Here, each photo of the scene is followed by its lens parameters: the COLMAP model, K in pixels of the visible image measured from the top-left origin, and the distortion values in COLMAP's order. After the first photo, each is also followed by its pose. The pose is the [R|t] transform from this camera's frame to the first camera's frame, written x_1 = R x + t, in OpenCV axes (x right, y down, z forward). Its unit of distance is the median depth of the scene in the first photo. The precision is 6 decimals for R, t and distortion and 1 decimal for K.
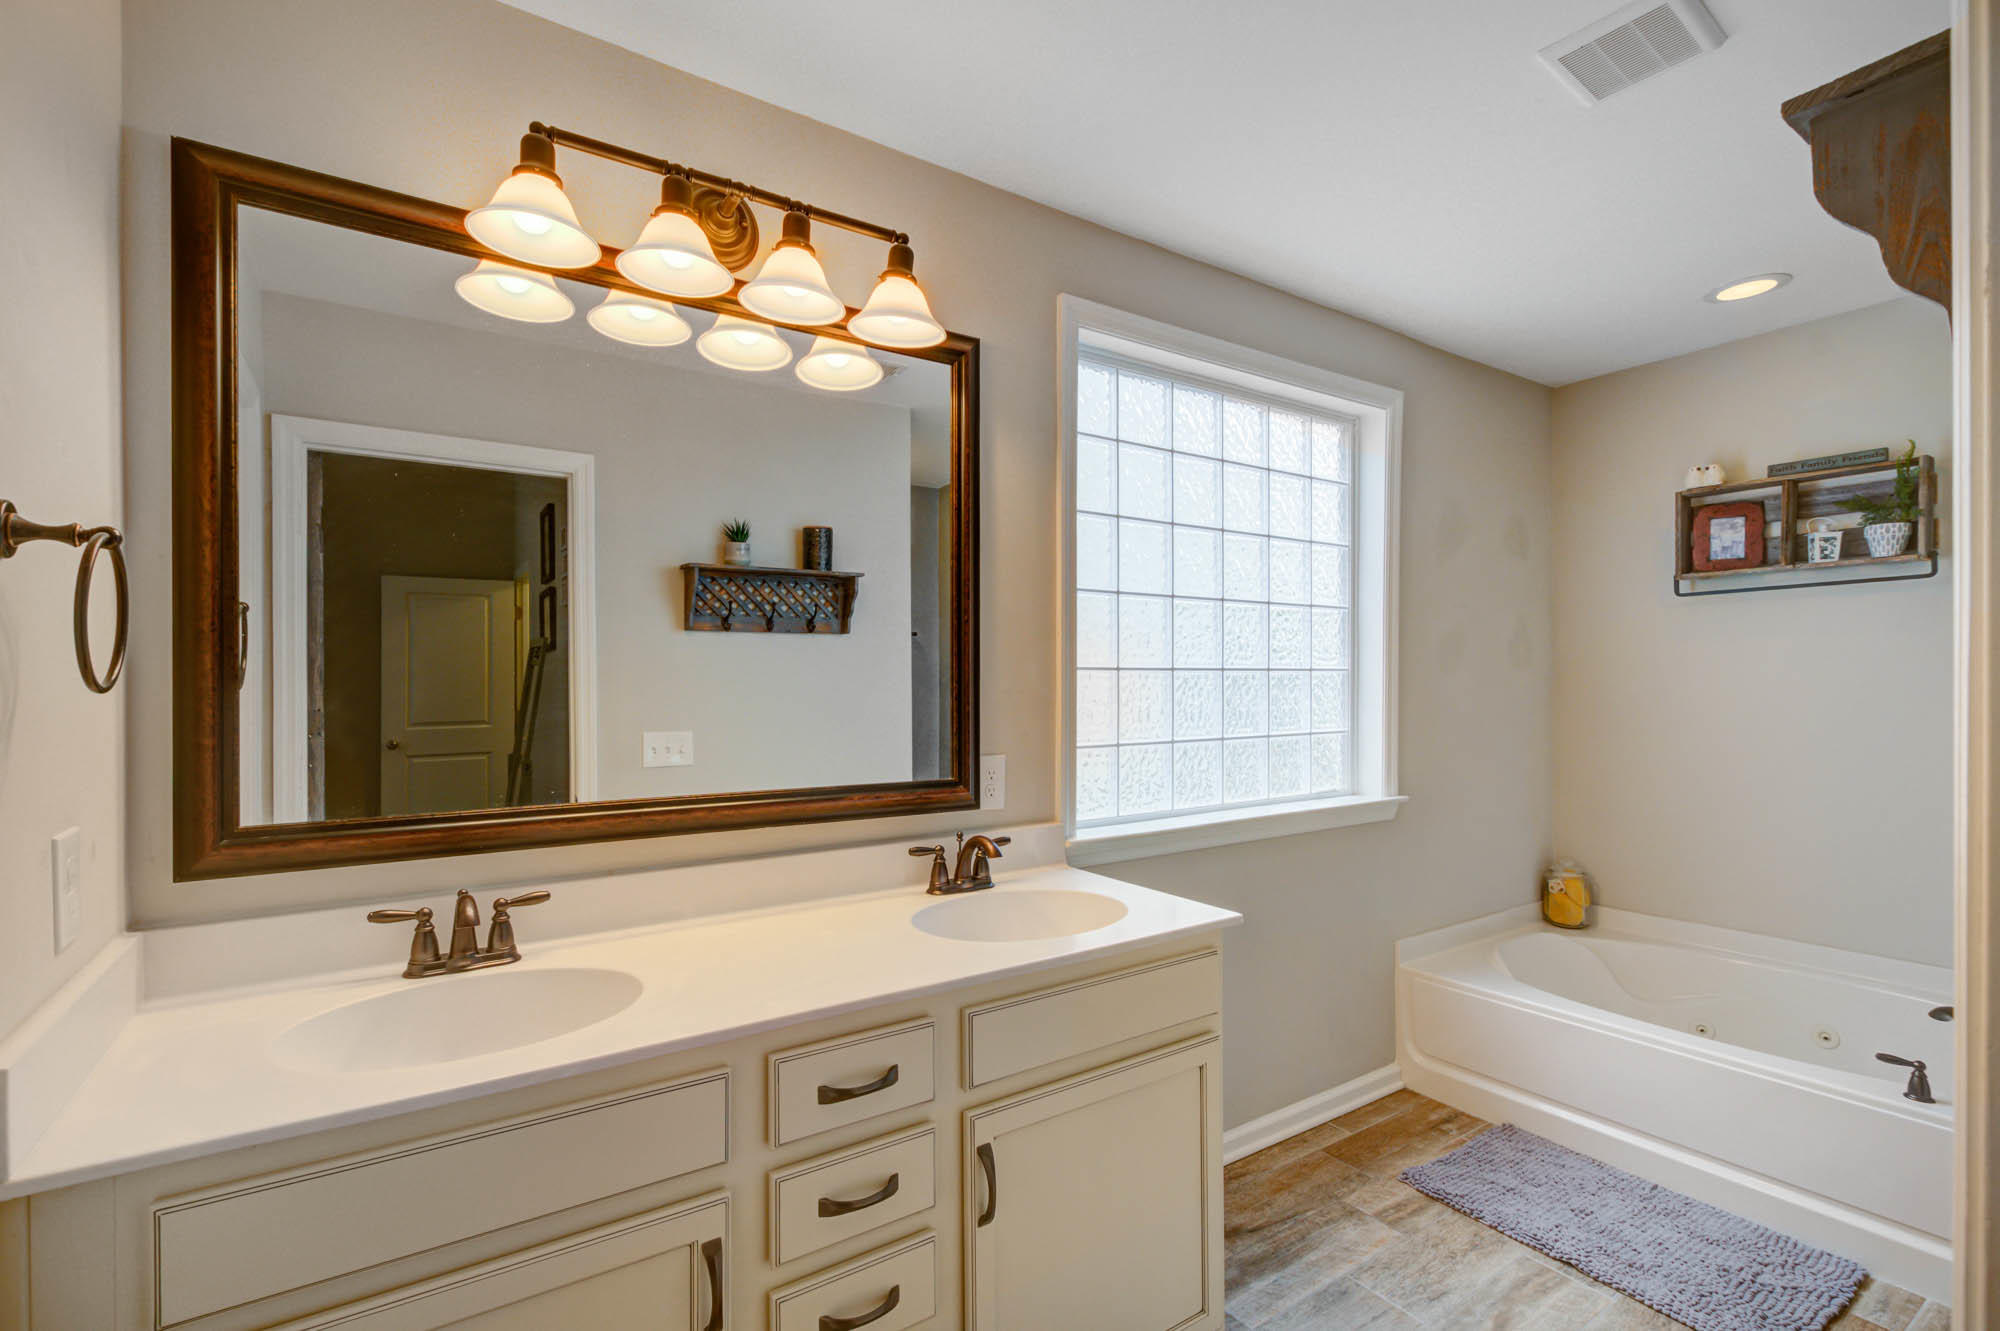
lens RADIAL K [[868.8, 0, 987.1], [0, 868.8, 684.7], [0, 0, 1]] dist [0.006057, -0.002240]
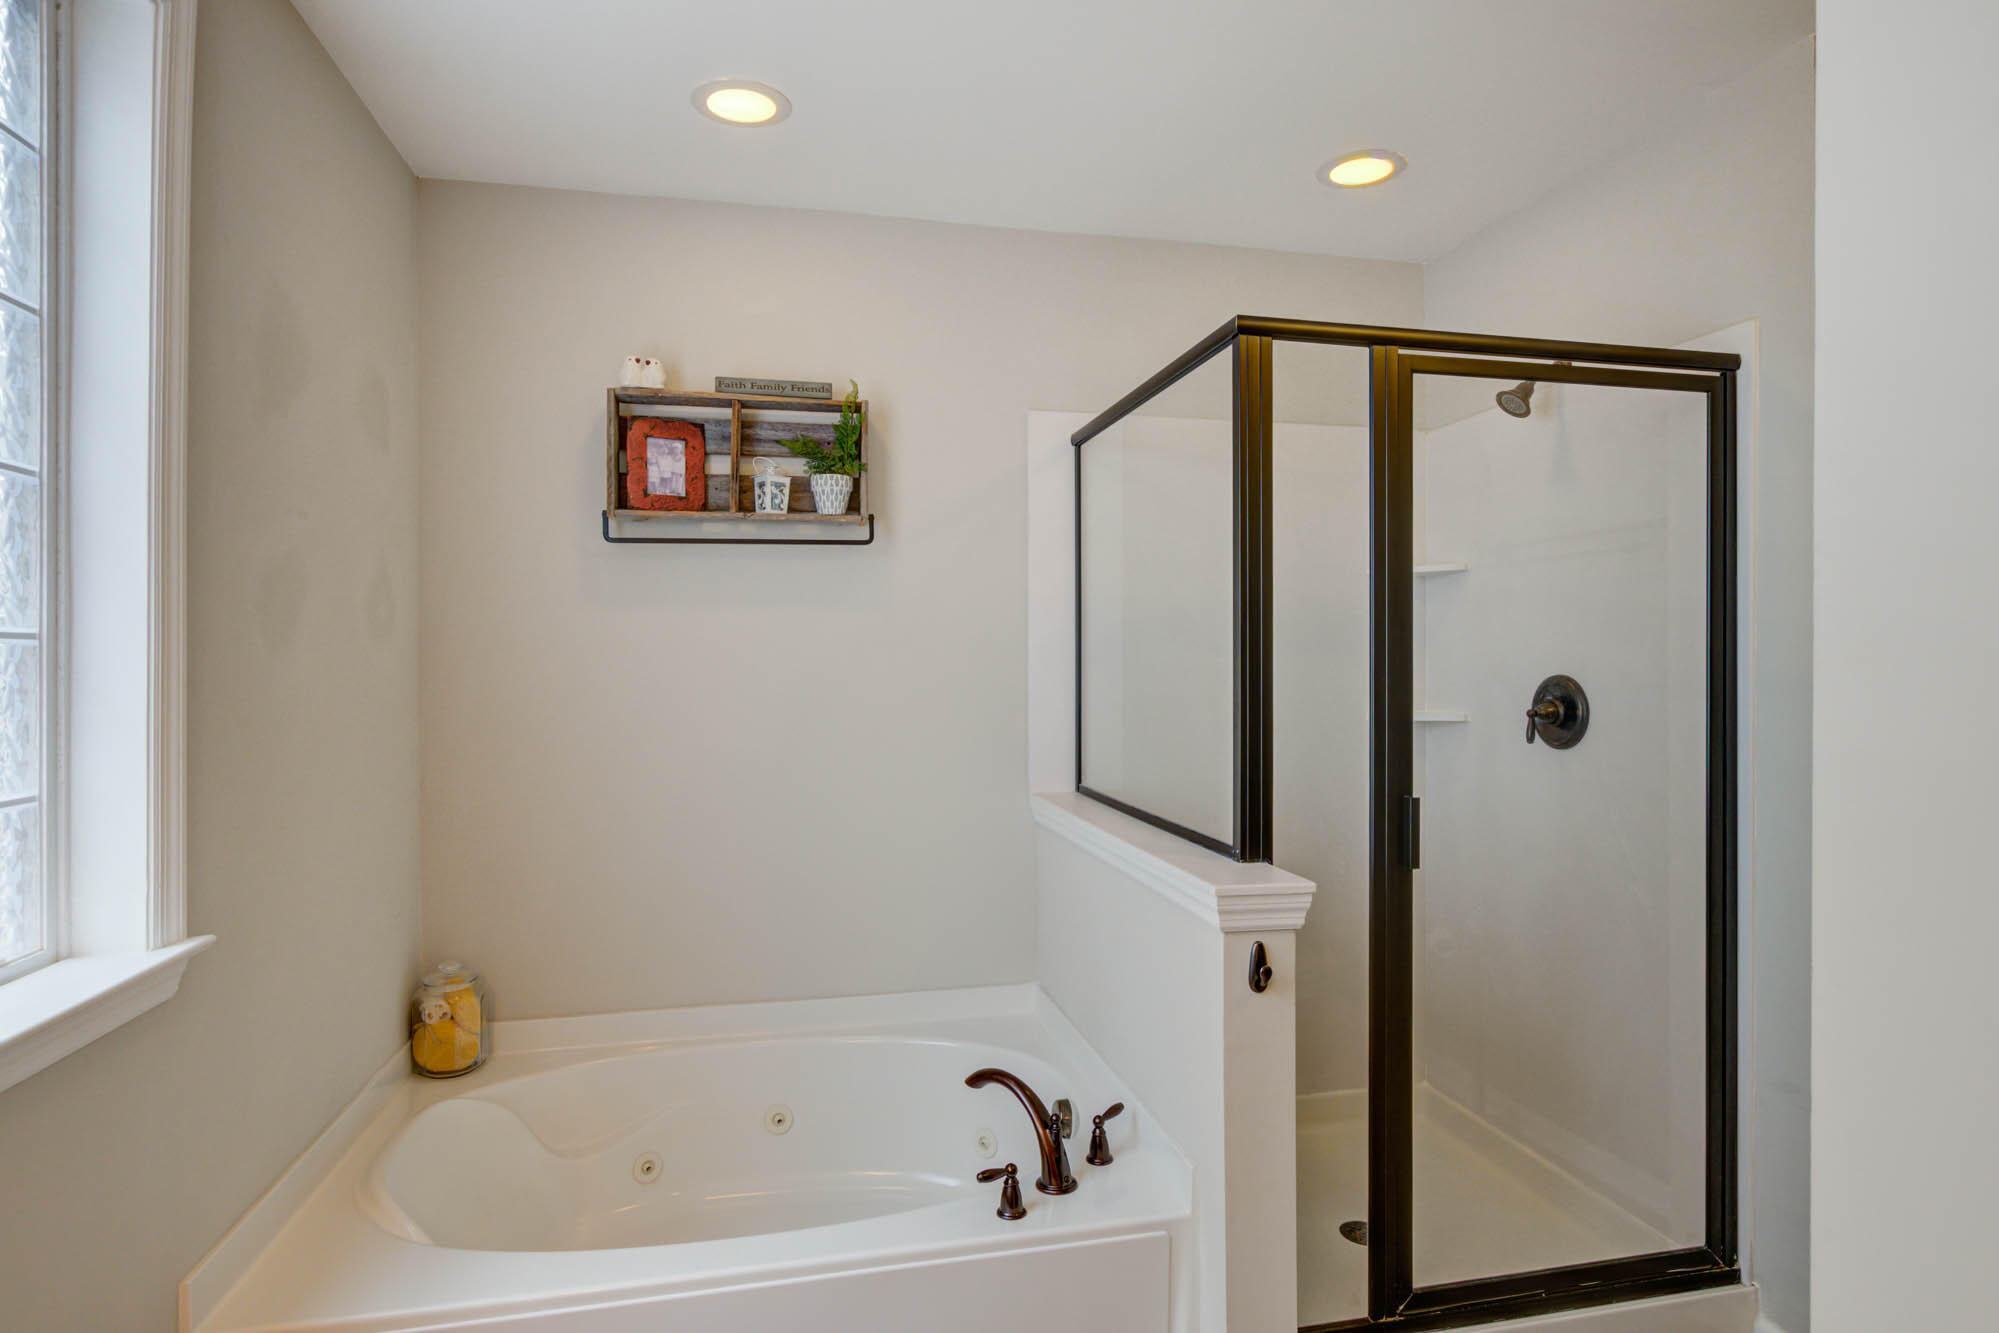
lens RADIAL K [[1034.8, 0, 984.8], [0, 1034.8, 667.1], [0, 0, 1]] dist [-0.004018, -0.000138]
pose [[0.347380, 0.000781, 0.937724, 0.143596], [0.004099, 0.999989, -0.002351, 0.000513], [-0.937716, 0.004660, 0.347373, 0.472387]]
